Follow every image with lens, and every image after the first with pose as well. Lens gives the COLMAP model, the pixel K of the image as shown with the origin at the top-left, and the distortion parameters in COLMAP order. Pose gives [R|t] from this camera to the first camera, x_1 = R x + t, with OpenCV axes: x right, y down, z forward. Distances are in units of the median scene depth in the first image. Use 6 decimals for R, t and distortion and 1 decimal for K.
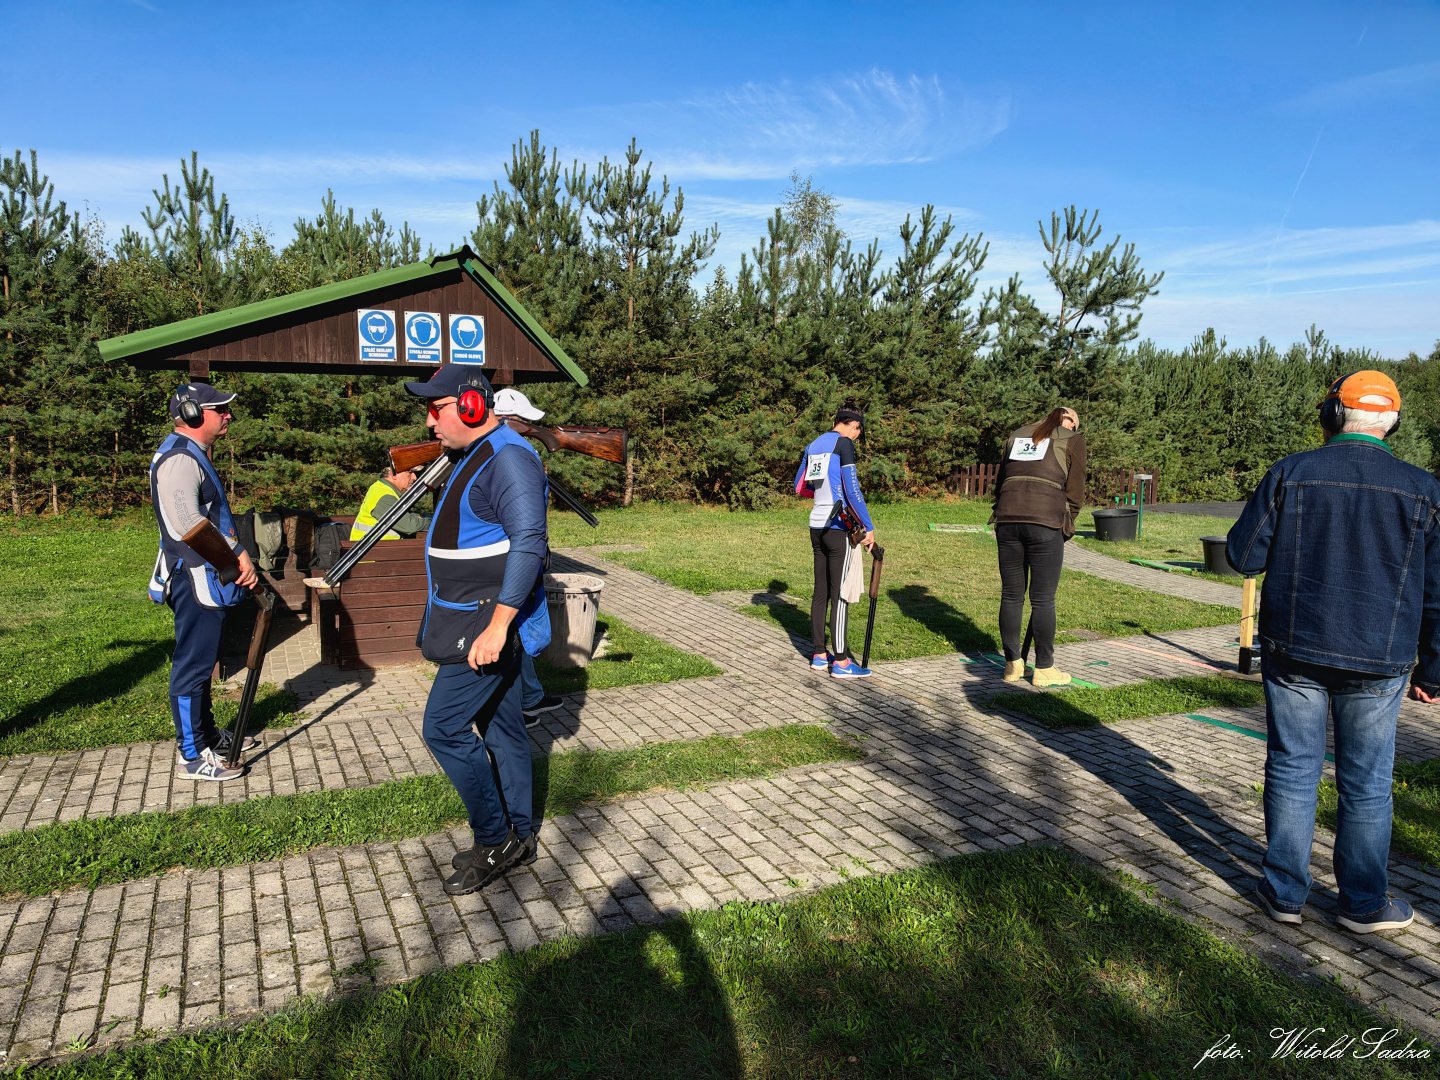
lens RADIAL K [[1042.6, 0, 718.5], [0, 1042.6, 546.2], [0, 0, 1]] dist [-0.002994, -0.006202]
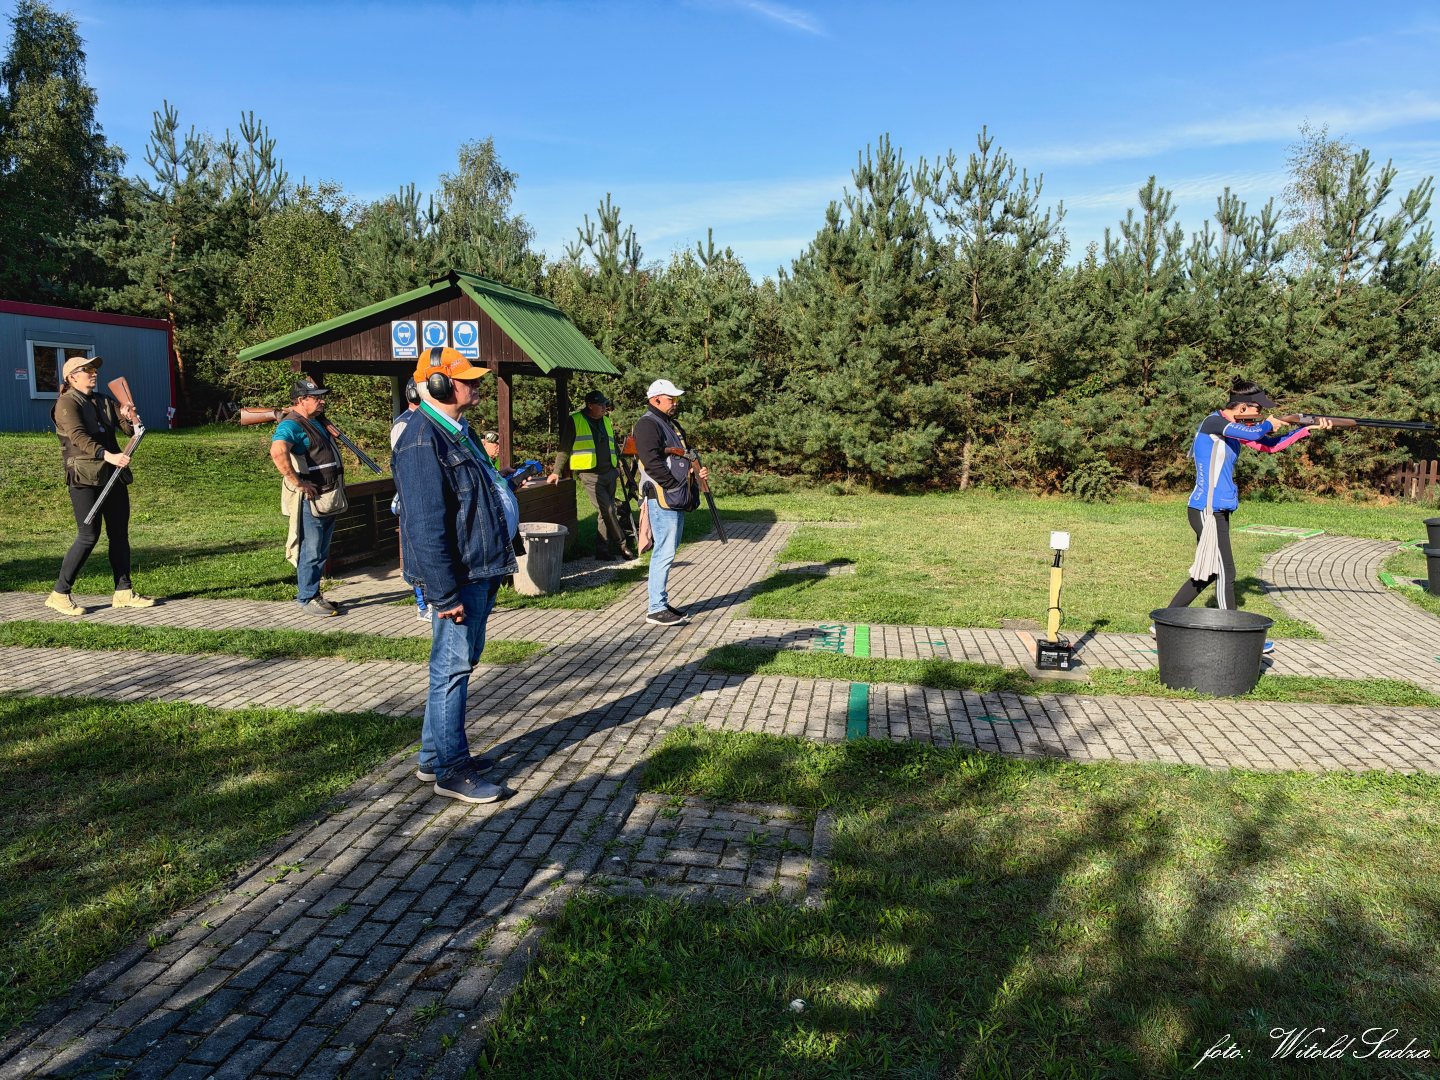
lens RADIAL K [[1042.6, 0, 718.5], [0, 1042.6, 546.2], [0, 0, 1]] dist [-0.002994, -0.006202]
pose [[0.831800, 0.075869, -0.549867, 0.291152], [-0.069535, 0.997054, 0.032384, 0.000140], [0.550704, 0.011298, 0.834624, 0.023684]]
